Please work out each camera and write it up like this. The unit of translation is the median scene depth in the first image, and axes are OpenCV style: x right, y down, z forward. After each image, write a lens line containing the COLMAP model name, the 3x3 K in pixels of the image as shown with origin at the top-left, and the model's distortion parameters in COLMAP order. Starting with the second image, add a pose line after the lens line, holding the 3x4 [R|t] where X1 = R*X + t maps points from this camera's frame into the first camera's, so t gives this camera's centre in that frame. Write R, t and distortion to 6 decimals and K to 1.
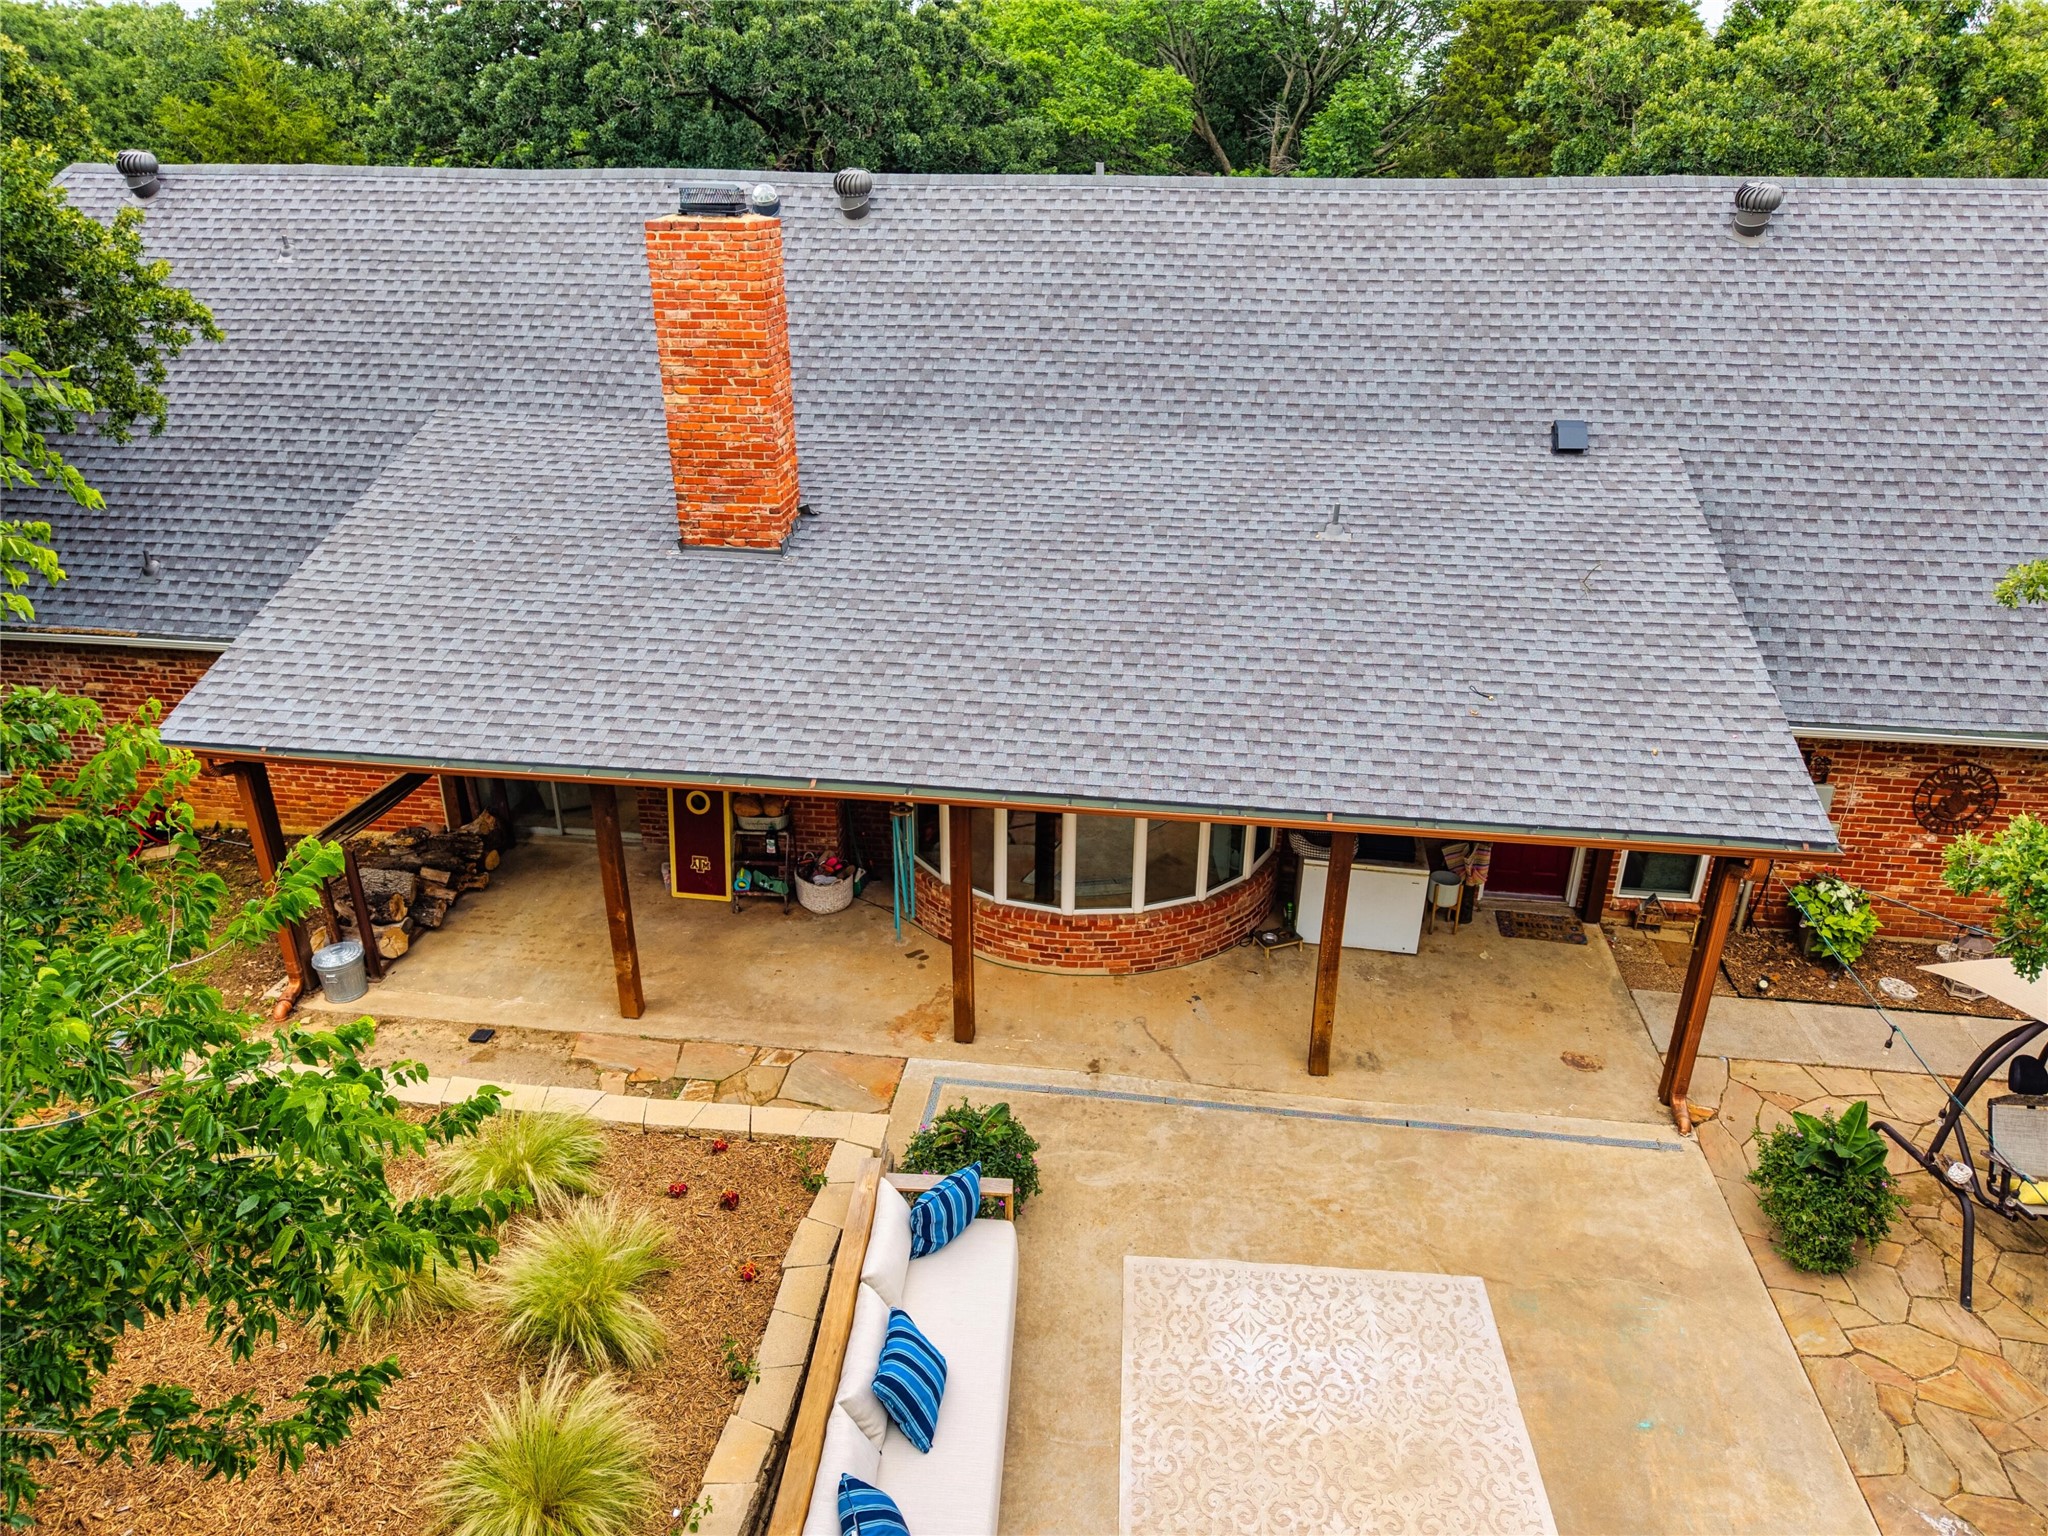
lens RADIAL K [[1370.7, 0, 1050.6], [0, 1370.7, 767.5], [0, 0, 1]] dist [0.000022, -0.003535]
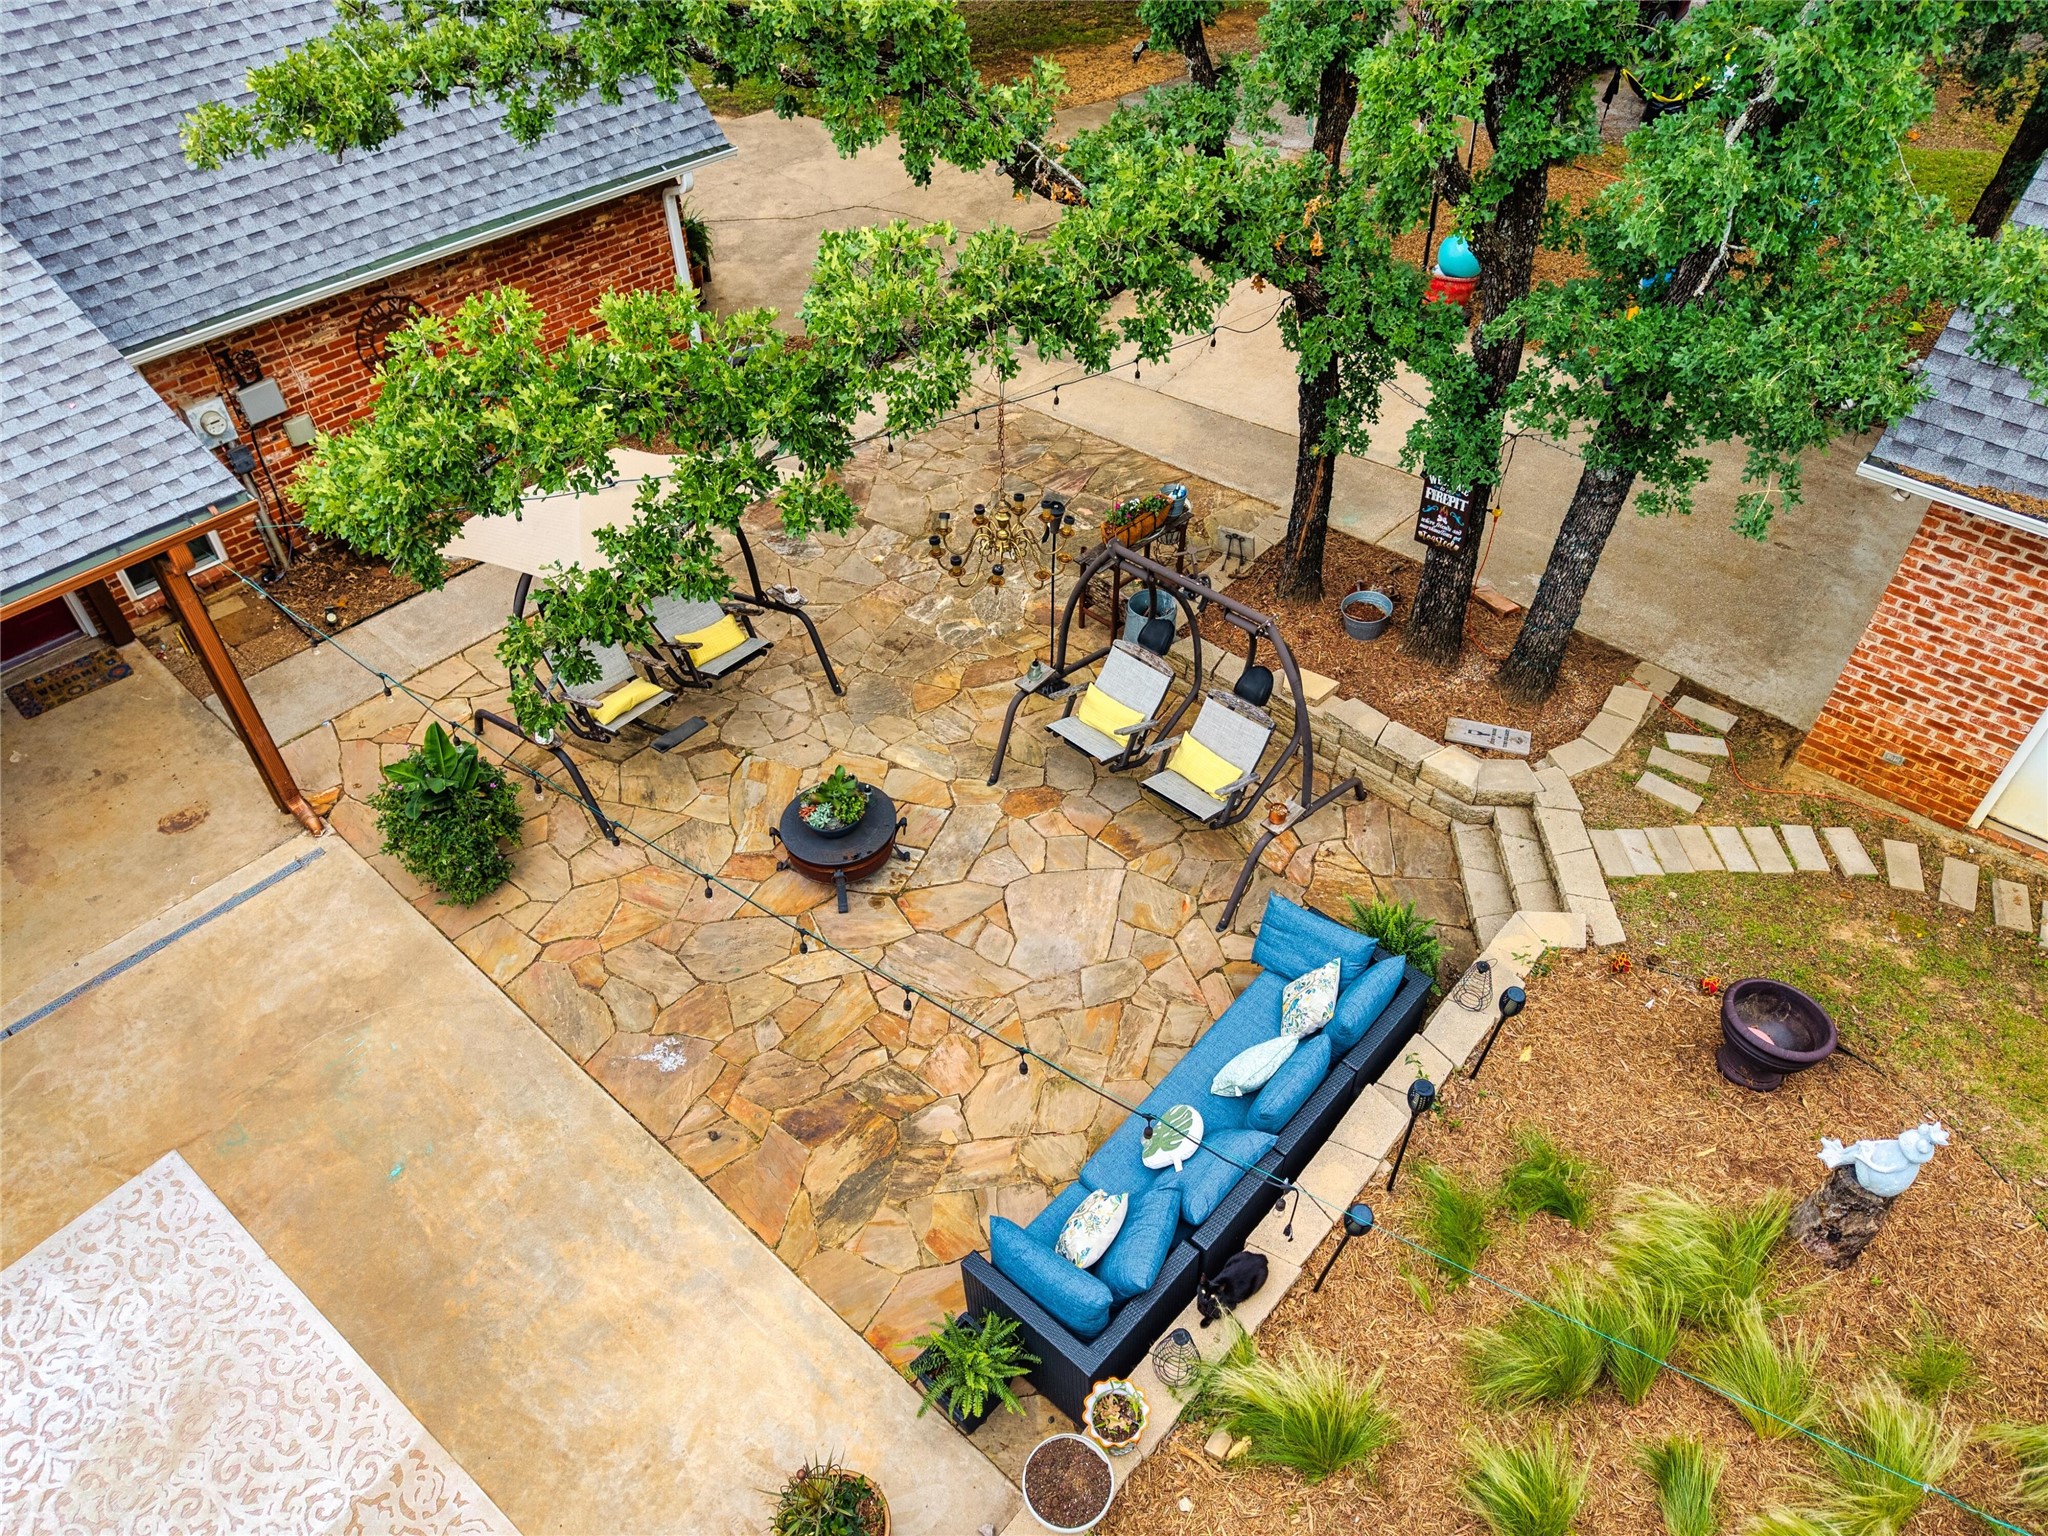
lens RADIAL K [[1370.7, 0, 1050.6], [0, 1370.7, 767.5], [0, 0, 1]] dist [0.000022, -0.003535]
pose [[0.554414, -0.577966, 0.598816, 0.207948], [0.343701, 0.814305, 0.467736, -0.027204], [-0.757954, -0.053506, 0.650110, 0.039593]]
